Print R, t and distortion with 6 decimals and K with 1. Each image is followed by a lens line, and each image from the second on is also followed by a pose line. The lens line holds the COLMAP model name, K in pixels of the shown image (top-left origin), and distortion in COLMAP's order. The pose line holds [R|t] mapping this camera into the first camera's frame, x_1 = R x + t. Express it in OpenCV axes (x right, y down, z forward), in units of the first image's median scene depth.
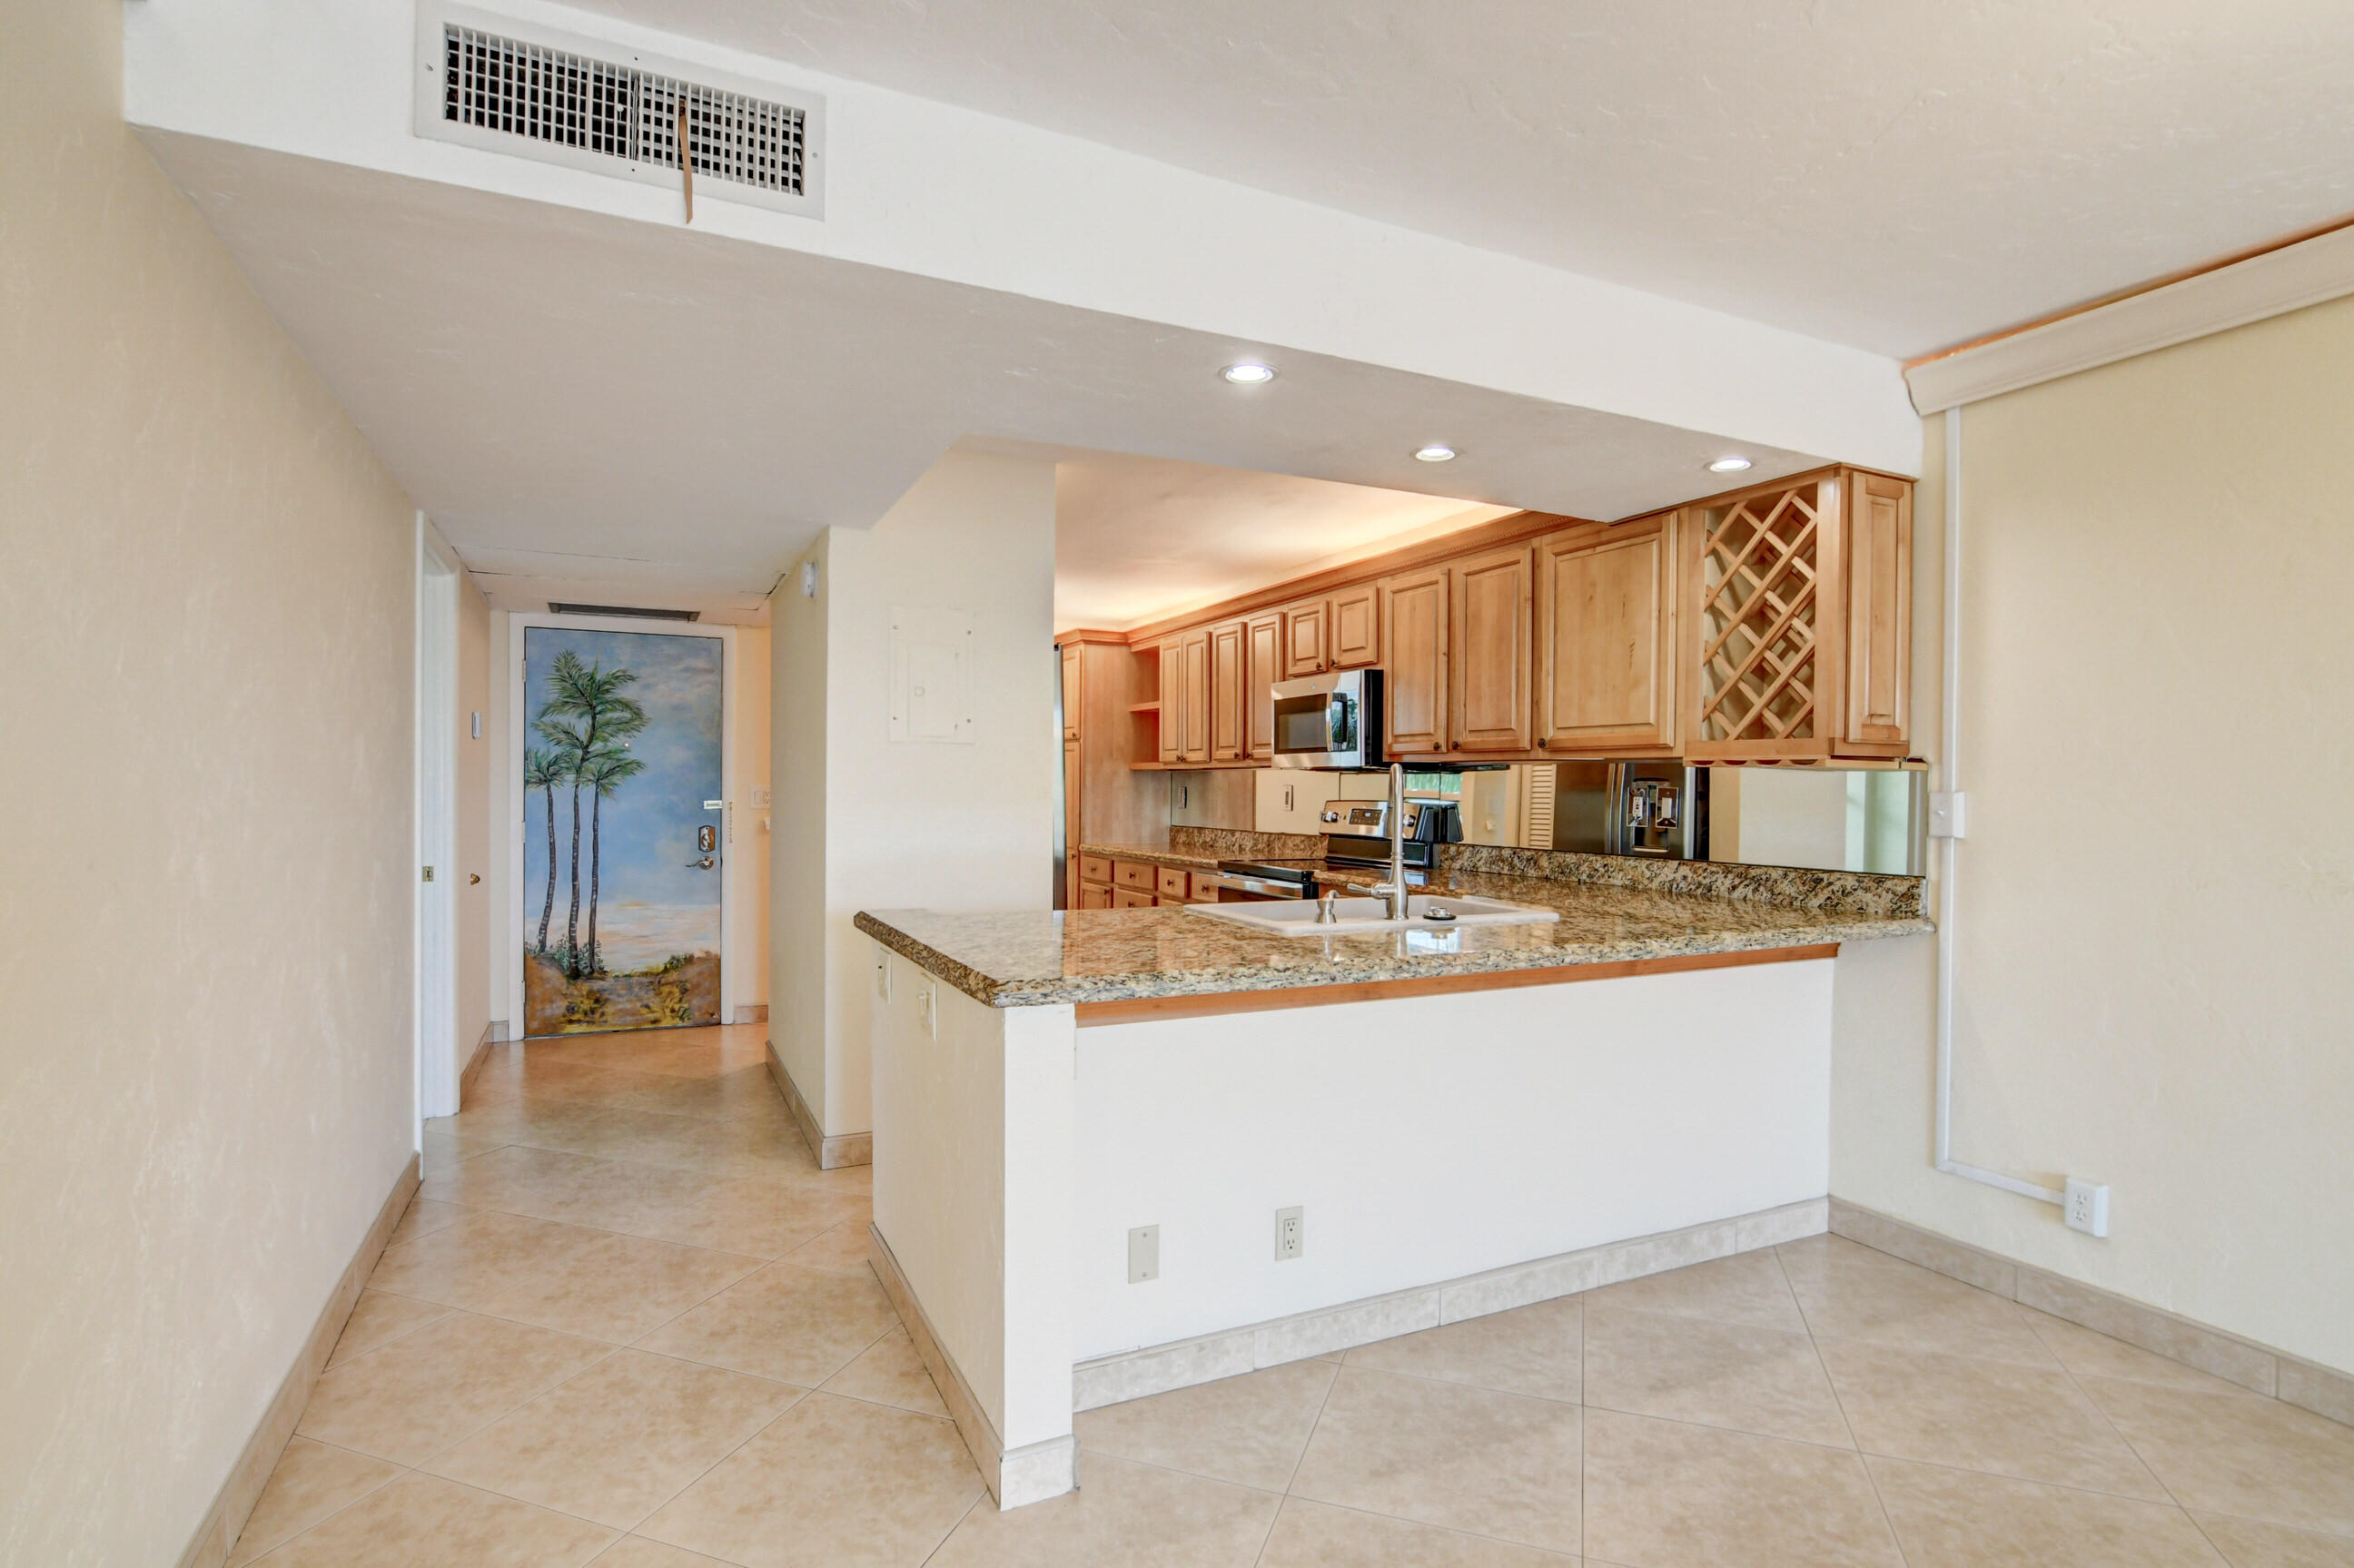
lens RADIAL K [[1139.0, 0, 1191.4], [0, 1139.0, 796.7], [0, 0, 1]] dist [-0.017848, 0.002001]
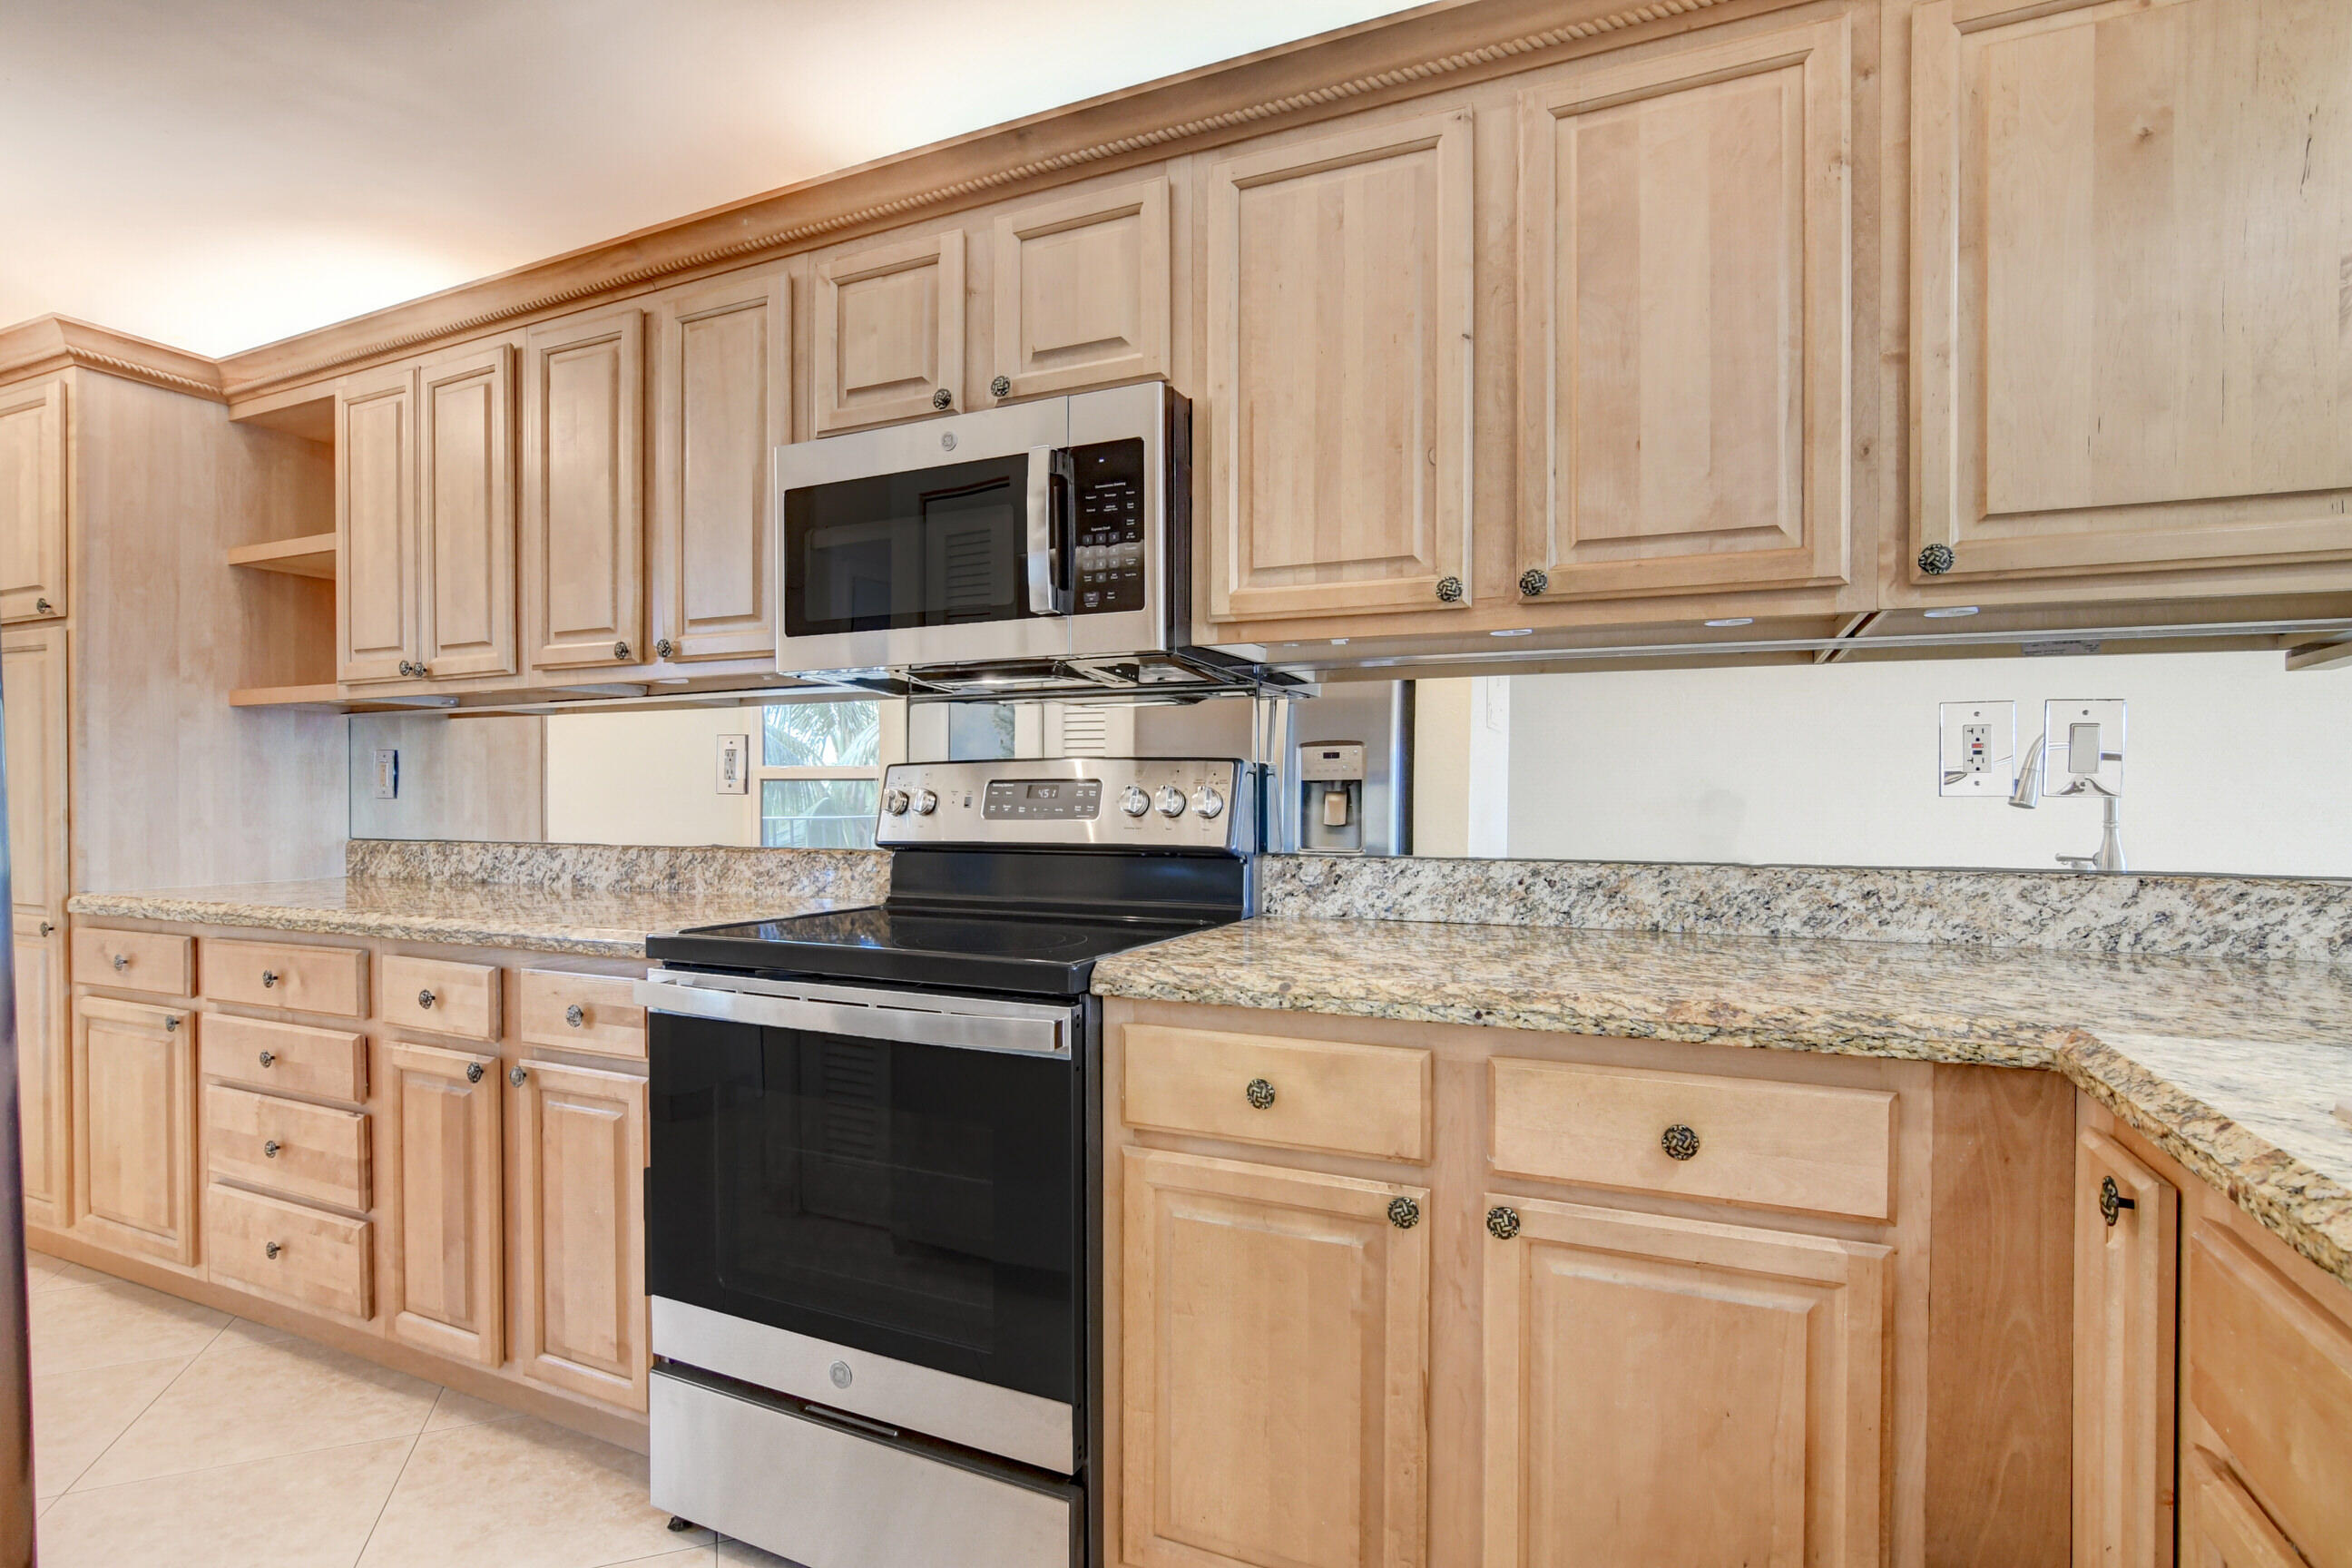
lens RADIAL K [[1138.2, 0, 1170.5], [0, 1138.2, 798.9], [0, 0, 1]] dist [-0.017848, 0.002001]
pose [[0.773769, -0.010816, 0.633376, -0.059854], [0.010899, 0.999934, 0.003761, 0.014517], [-0.633374, 0.003993, 0.773835, 0.566786]]
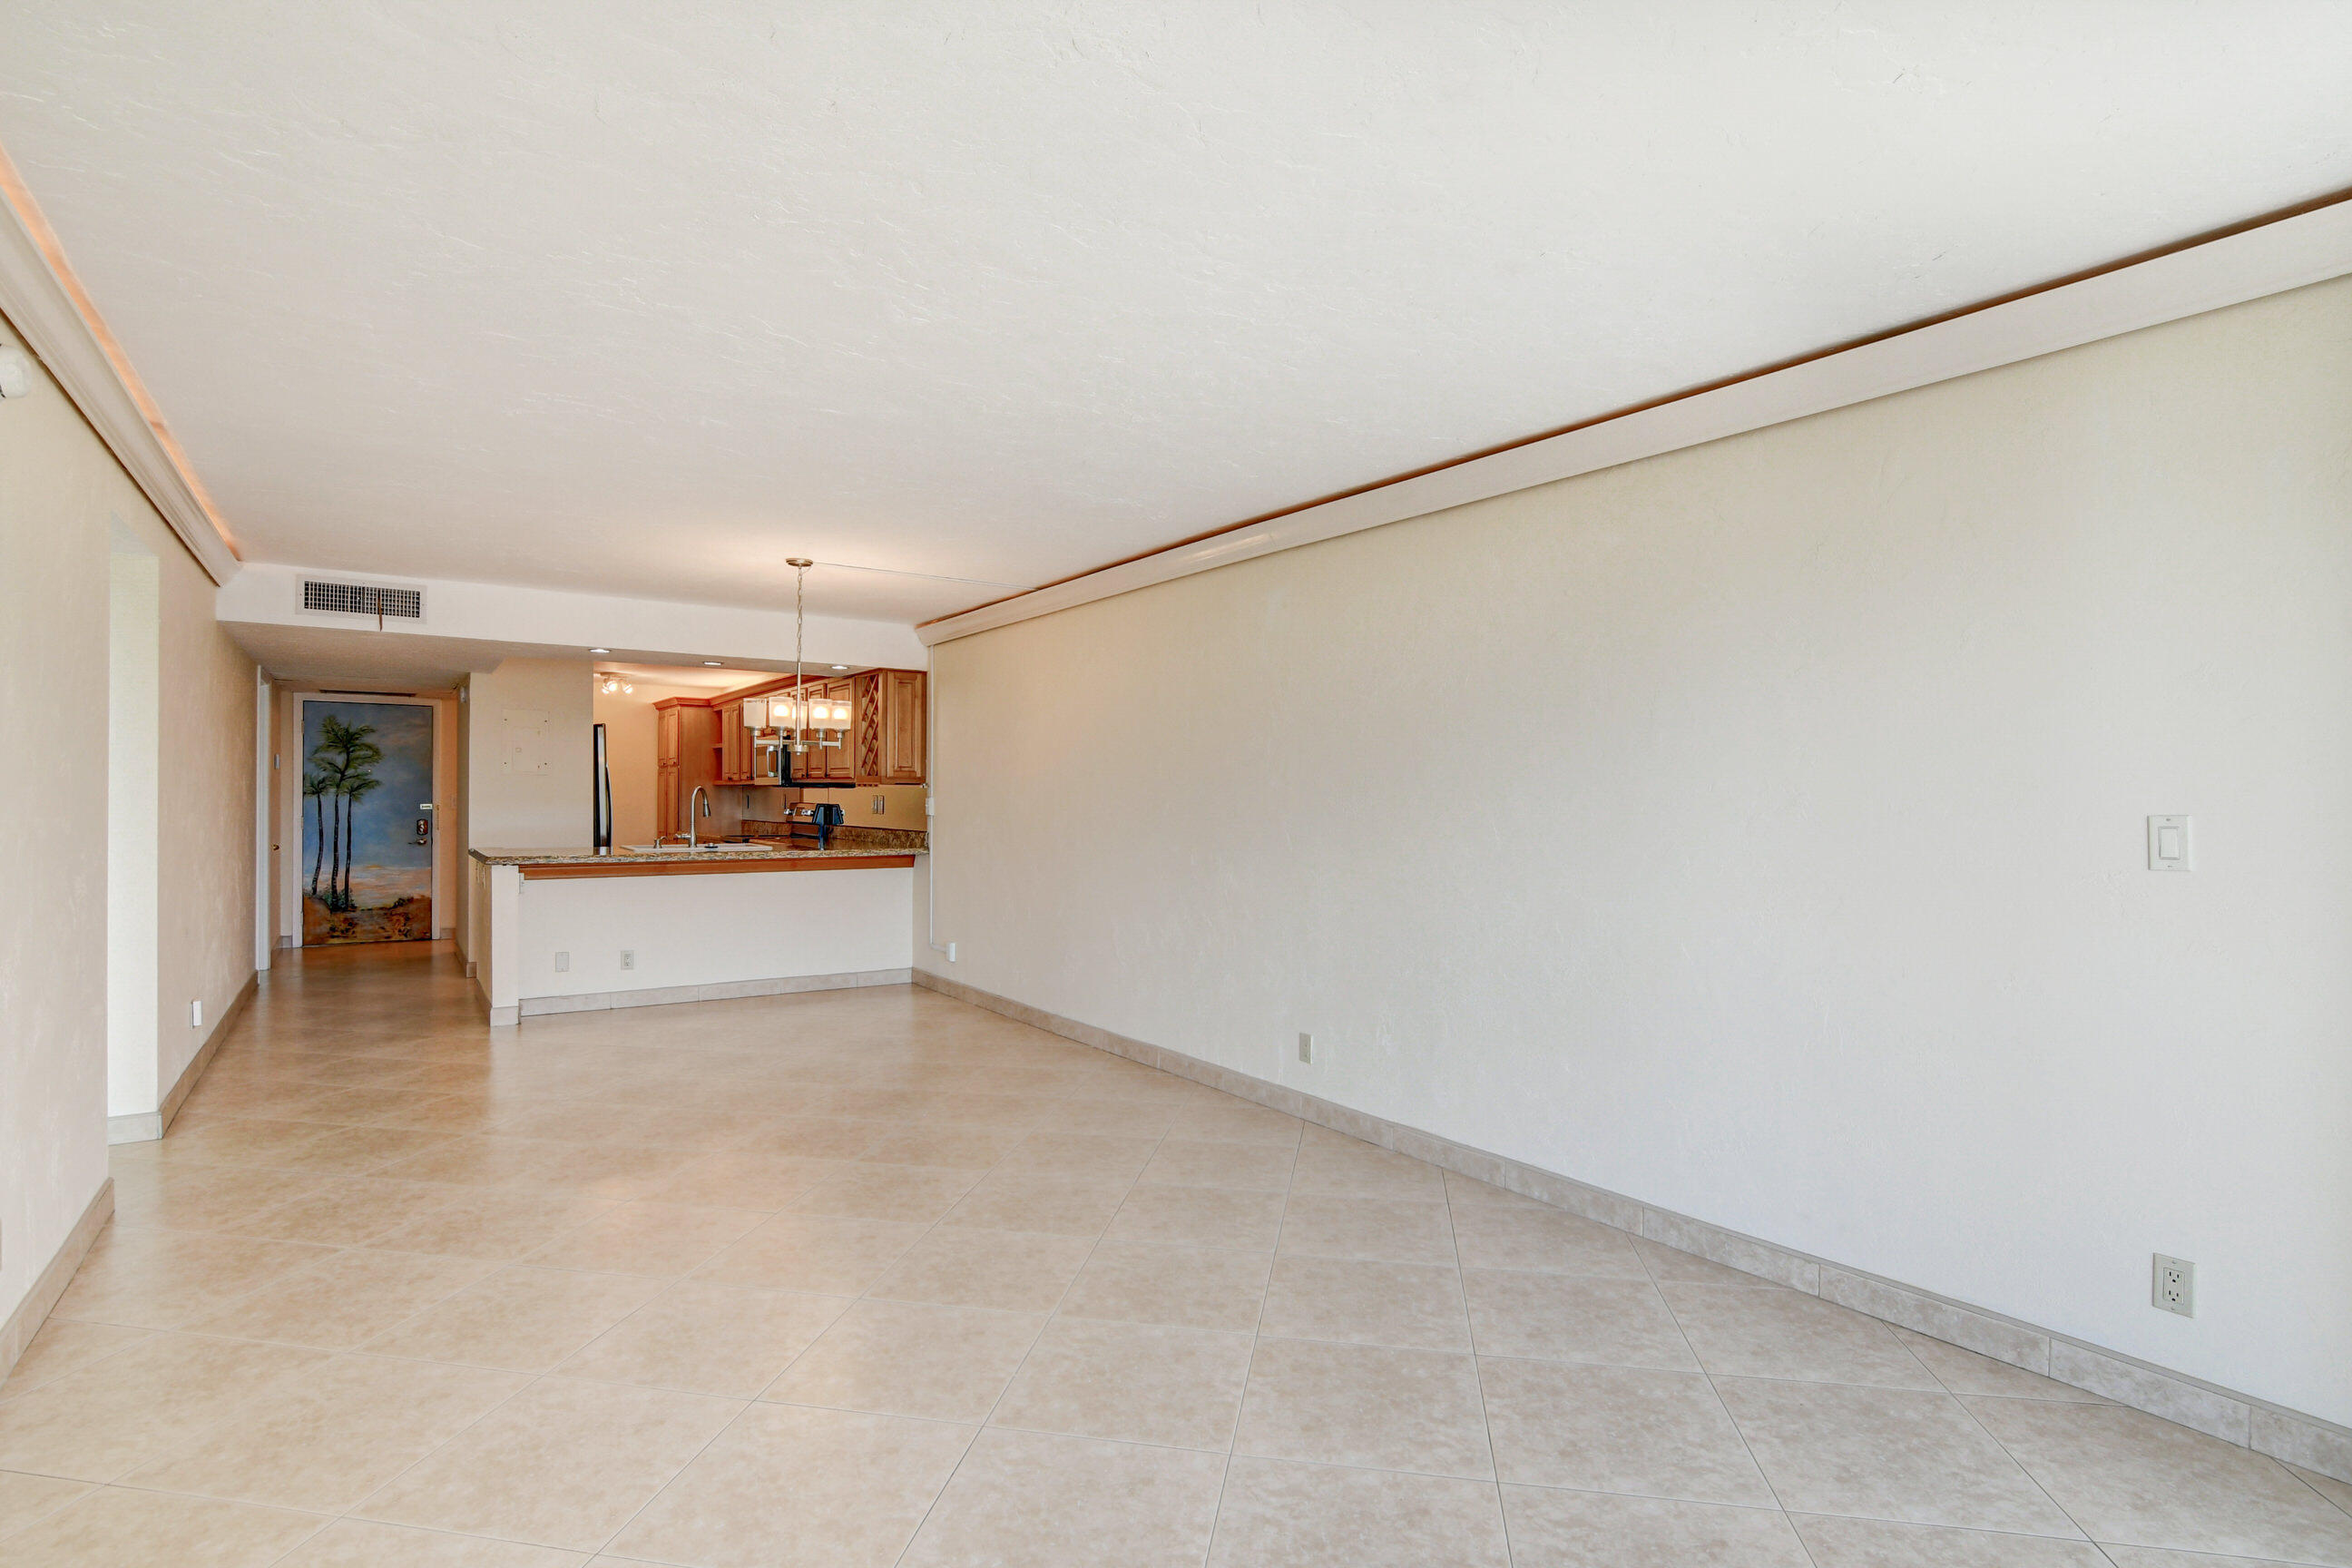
lens RADIAL K [[1274.7, 0, 1174.9], [0, 1274.7, 793.0], [0, 0, 1]] dist [0.022806, 0.012278]
pose [[0.994554, -0.001915, 0.104203, 0.481097], [0.002558, 0.999978, -0.006045, 0.001390], [-0.104189, 0.006279, 0.994538, -1.005359]]
